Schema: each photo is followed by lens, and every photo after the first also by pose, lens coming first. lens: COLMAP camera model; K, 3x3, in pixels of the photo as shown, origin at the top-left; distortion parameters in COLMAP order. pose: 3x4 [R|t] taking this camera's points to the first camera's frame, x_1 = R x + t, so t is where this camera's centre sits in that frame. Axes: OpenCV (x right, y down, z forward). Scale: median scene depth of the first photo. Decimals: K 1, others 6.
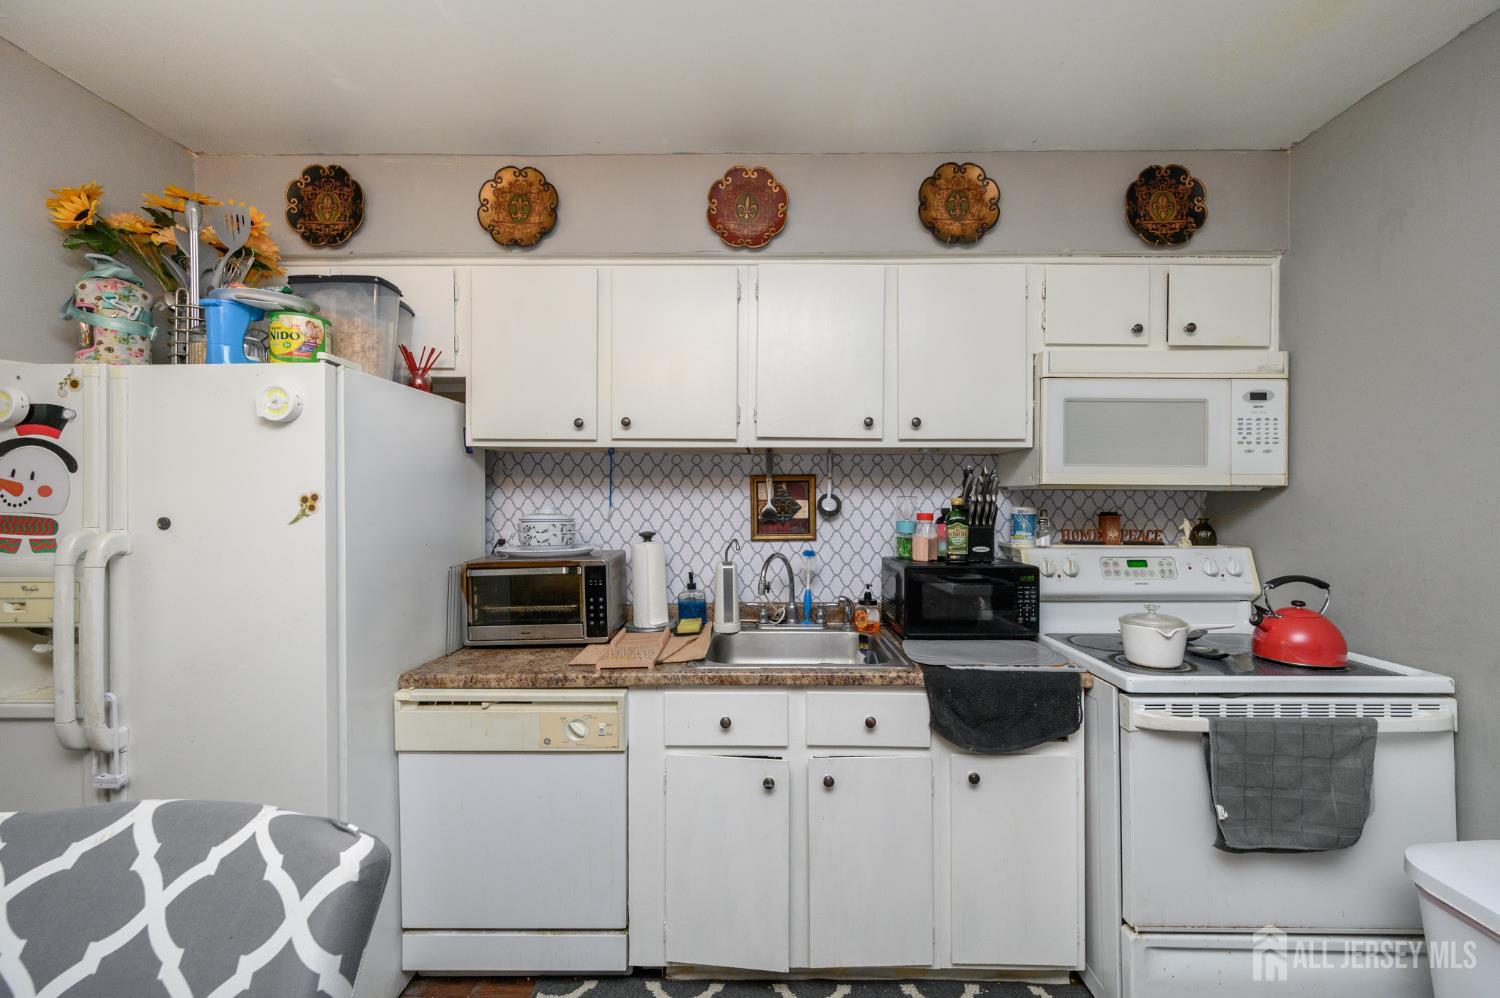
lens RADIAL K [[583.3, 0, 749.3], [0, 583.3, 494.3], [0, 0, 1]] dist [-0.000478, -0.000057]
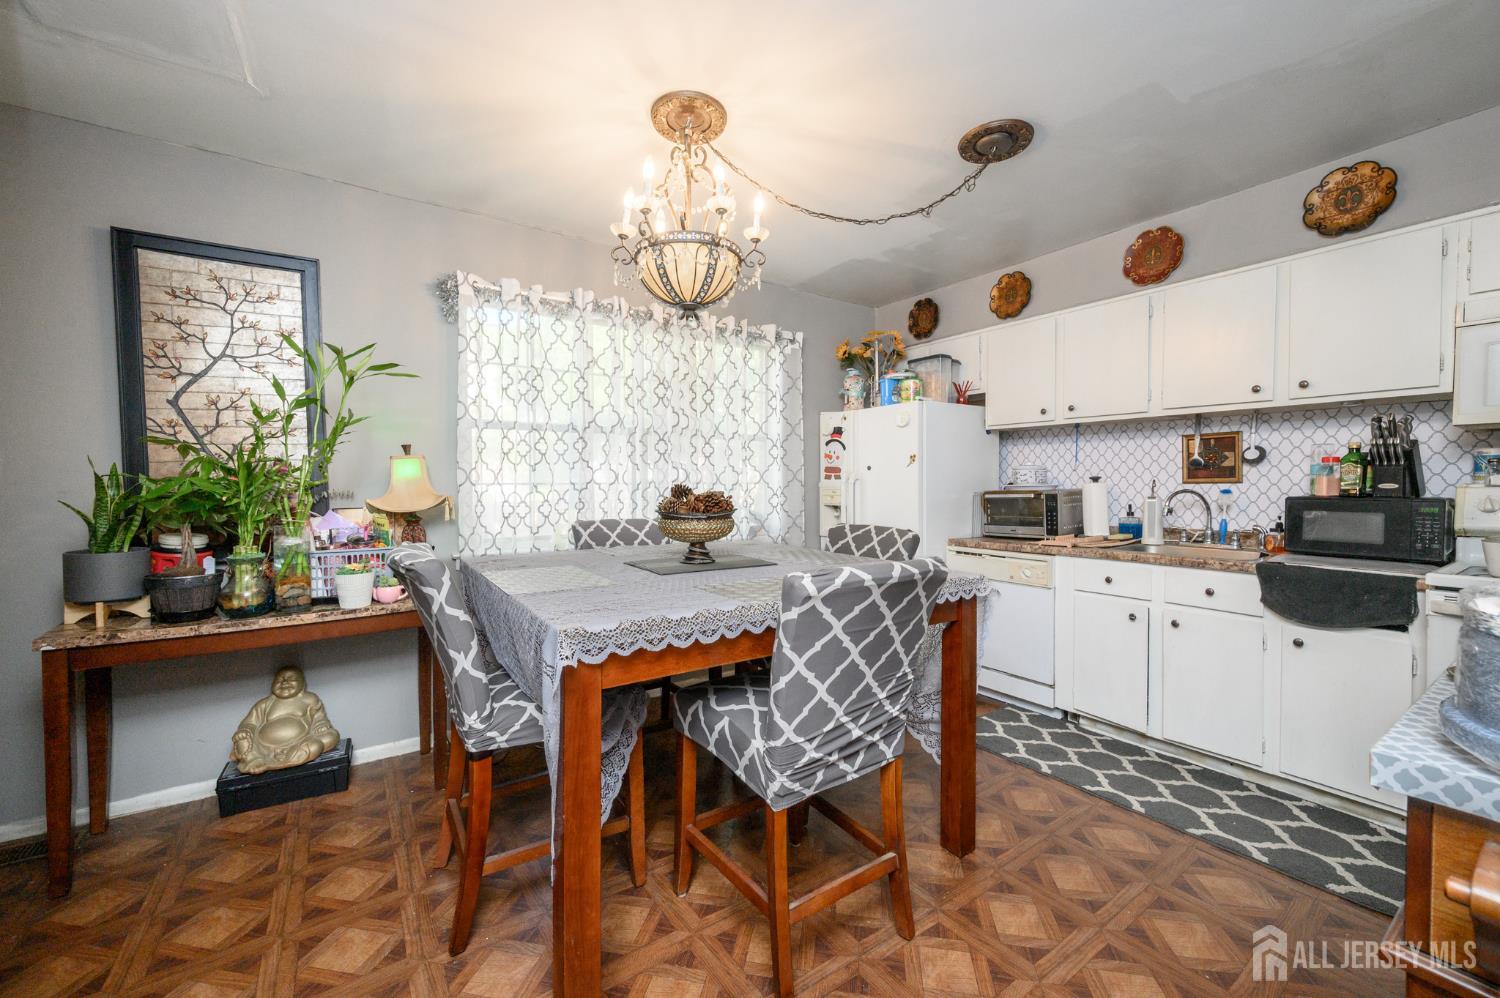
lens RADIAL K [[584.9, 0, 745.6], [0, 584.9, 501.4], [0, 0, 1]] dist [-0.001895, -0.000123]
pose [[0.568147, 0.024687, -0.822557, 0.645403], [0.010312, 0.999258, 0.037112, 0.071582], [0.822862, -0.029567, 0.567471, -0.725010]]
